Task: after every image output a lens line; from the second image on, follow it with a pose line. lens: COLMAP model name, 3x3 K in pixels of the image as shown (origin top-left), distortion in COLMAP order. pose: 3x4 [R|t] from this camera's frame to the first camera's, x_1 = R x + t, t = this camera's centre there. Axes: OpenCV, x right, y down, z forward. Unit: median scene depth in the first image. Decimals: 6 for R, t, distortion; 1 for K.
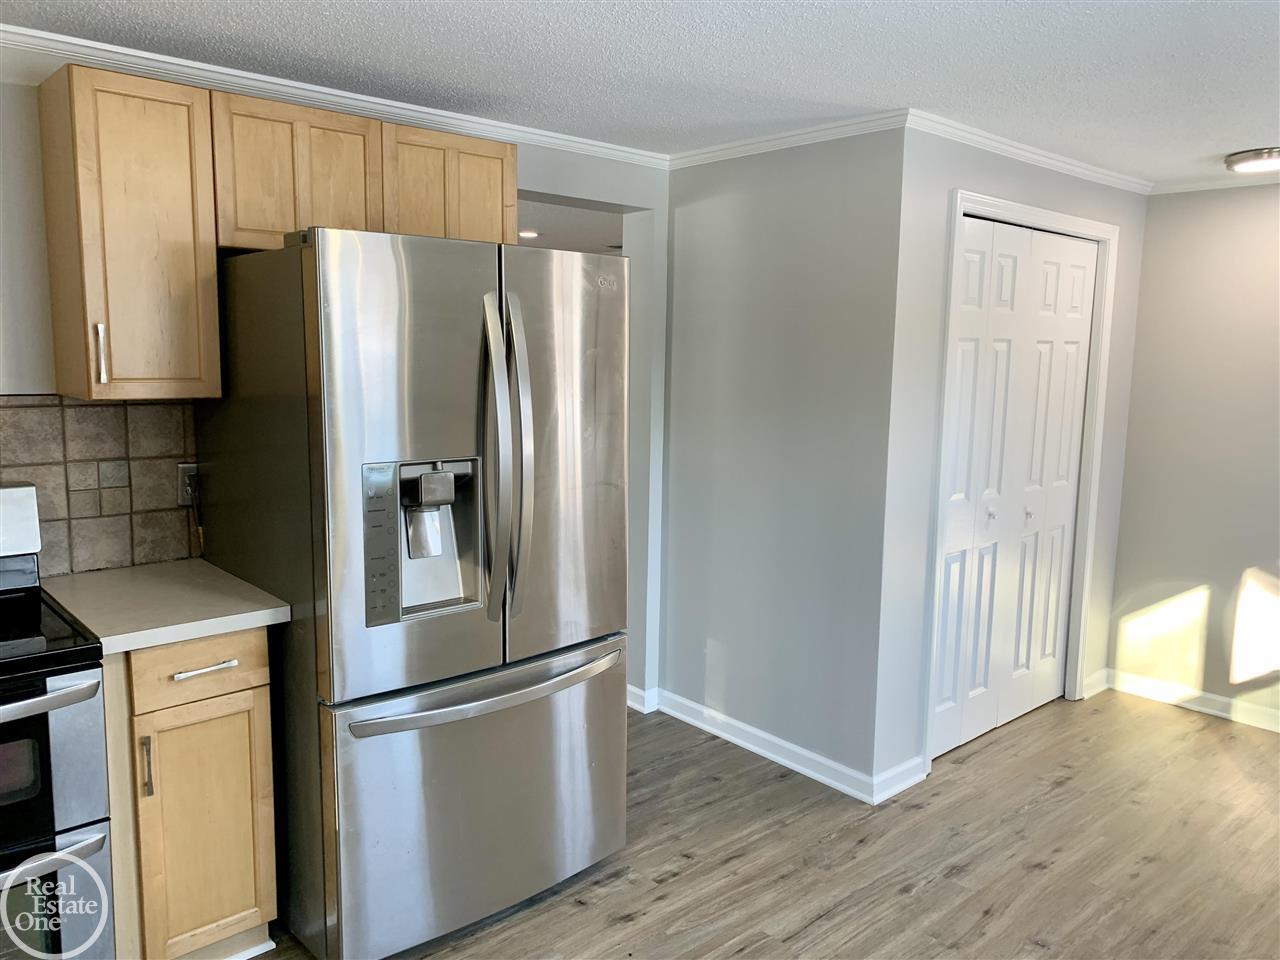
lens RADIAL K [[960.8, 0, 639.2], [0, 960.8, 478.8], [0, 0, 1]] dist [-0.003962, 0.000938]
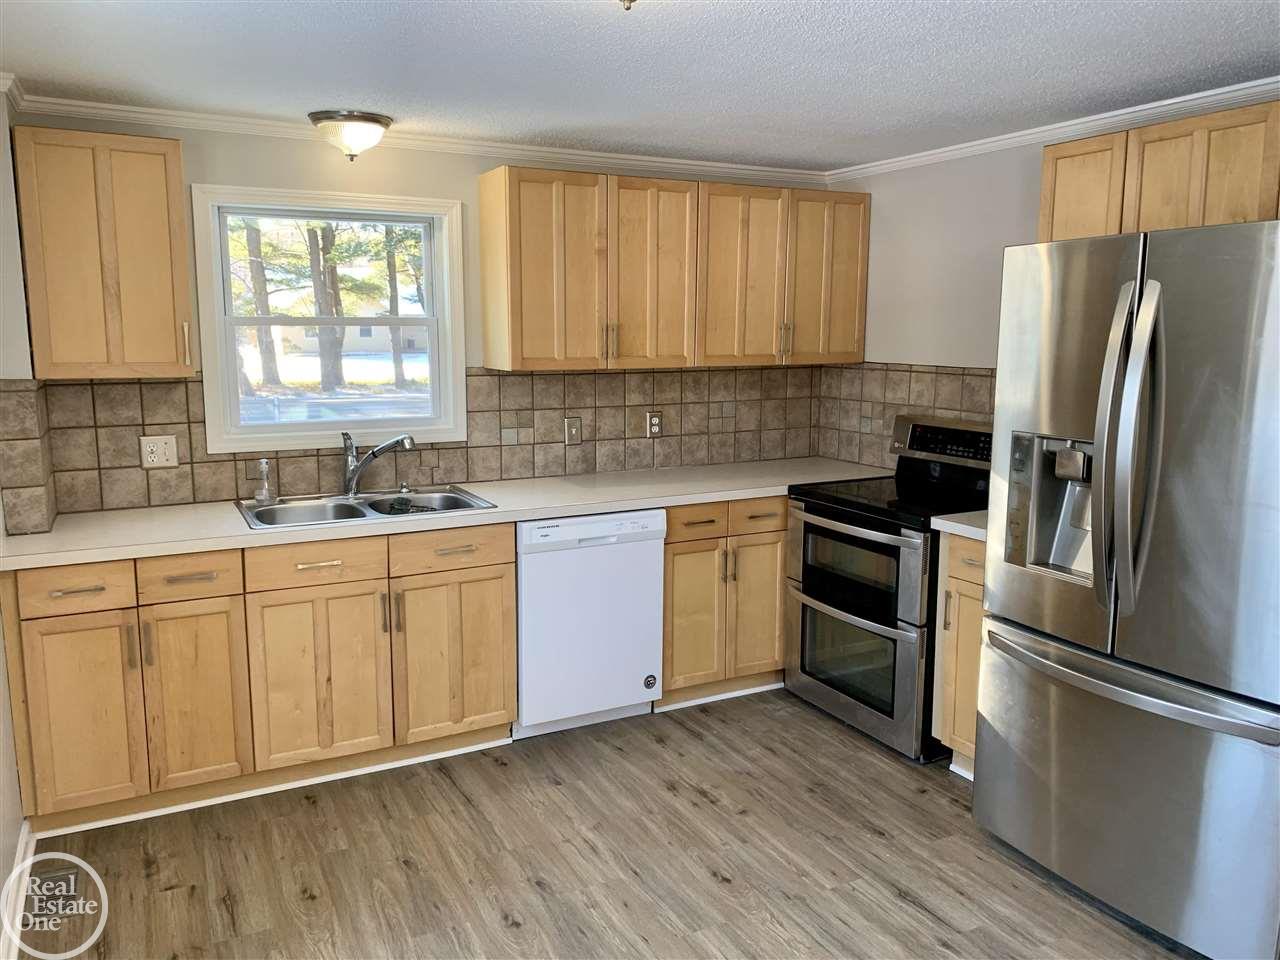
lens RADIAL K [[960.8, 0, 639.4], [0, 960.8, 477.0], [0, 0, 1]] dist [-0.003962, 0.000938]
pose [[-0.247347, 0.139073, -0.958894, 1.055969], [-0.132247, 0.975538, 0.175600, -0.113248], [0.959859, 0.170245, -0.222904, 0.831655]]
